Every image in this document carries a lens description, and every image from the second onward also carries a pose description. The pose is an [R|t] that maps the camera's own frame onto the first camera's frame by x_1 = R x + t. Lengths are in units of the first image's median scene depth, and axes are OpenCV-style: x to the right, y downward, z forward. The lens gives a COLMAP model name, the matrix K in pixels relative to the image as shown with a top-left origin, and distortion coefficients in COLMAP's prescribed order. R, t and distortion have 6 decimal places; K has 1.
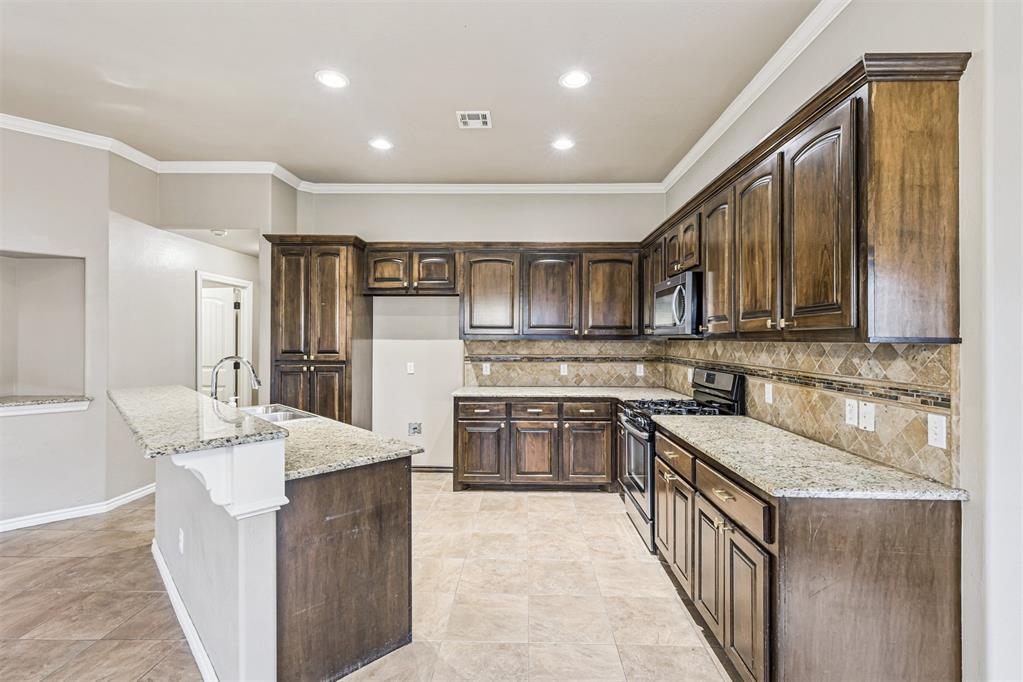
lens RADIAL K [[457.9, 0, 510.8], [0, 457.9, 336.4], [0, 0, 1]] dist [0.012026, 0.001431]
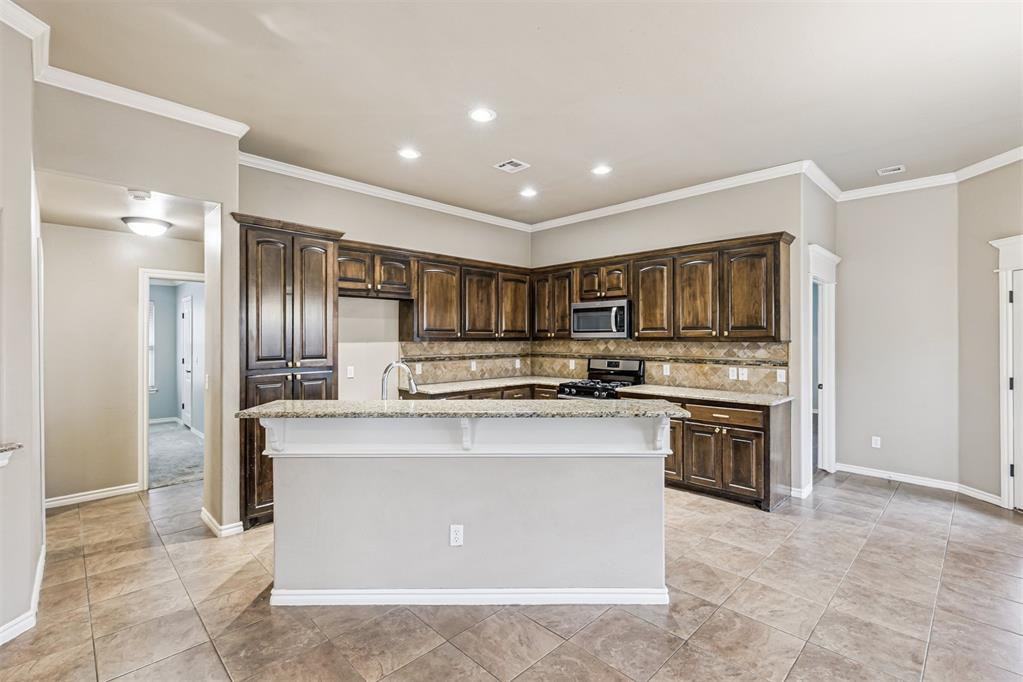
lens RADIAL K [[457.9, 0, 504.1], [0, 457.9, 340.7], [0, 0, 1]] dist [0.012026, 0.001431]
pose [[0.705258, -0.008052, 0.708905, -0.730452], [-0.000488, 0.999930, 0.011843, -0.008727], [-0.708950, -0.008699, 0.705205, 0.099854]]
